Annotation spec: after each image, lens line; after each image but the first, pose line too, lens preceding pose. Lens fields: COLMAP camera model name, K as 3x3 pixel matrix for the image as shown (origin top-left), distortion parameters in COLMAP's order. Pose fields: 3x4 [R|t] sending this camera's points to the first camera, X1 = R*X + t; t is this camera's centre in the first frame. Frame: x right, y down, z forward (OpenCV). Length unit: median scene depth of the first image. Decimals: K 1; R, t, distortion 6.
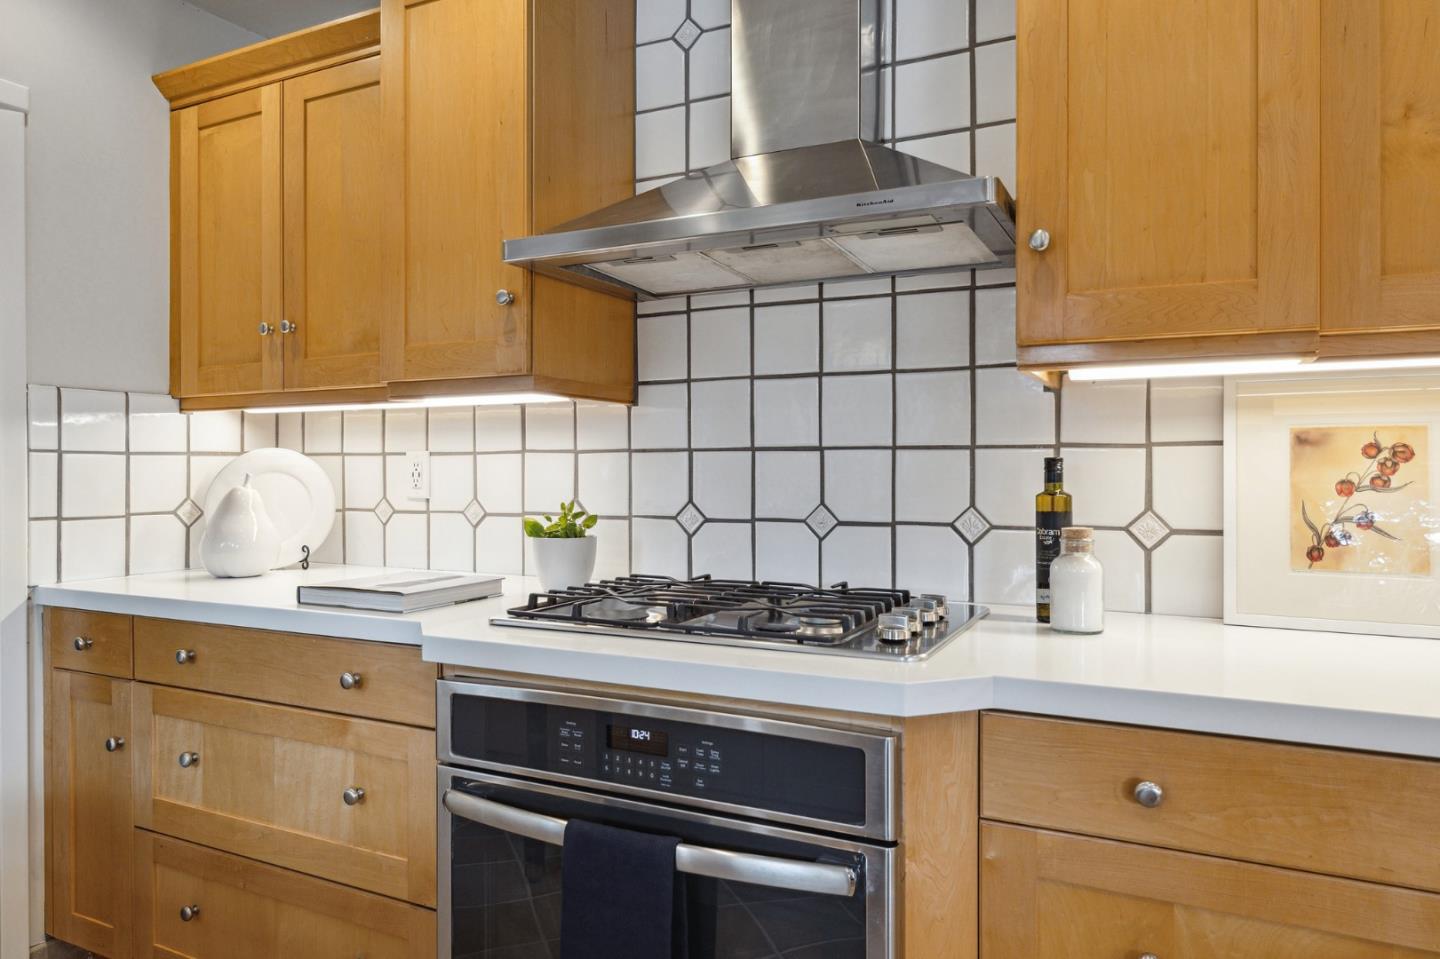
lens RADIAL K [[942.4, 0, 717.7], [0, 942.4, 466.4], [0, 0, 1]] dist [0.003725, -0.000645]
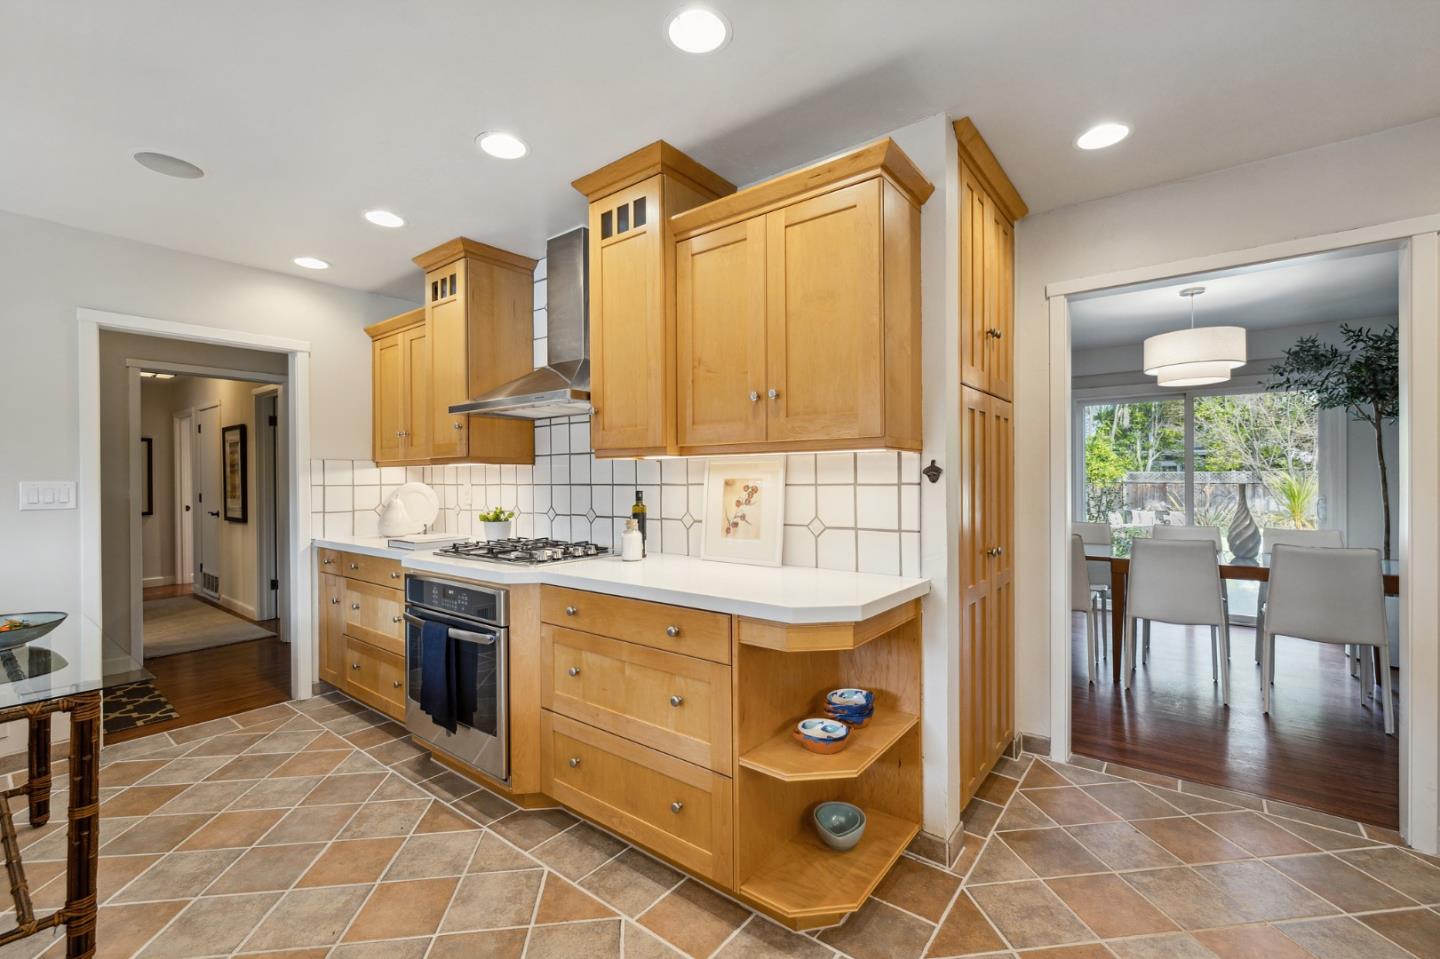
lens RADIAL K [[603.2, 0, 718.9], [0, 603.2, 475.0], [0, 0, 1]] dist [-0.000594, 0.000192]
pose [[0.982198, -0.006606, -0.187735, 0.758998], [0.005915, 0.999974, -0.004239, -0.037357], [0.187758, 0.003053, 0.982211, -0.449509]]
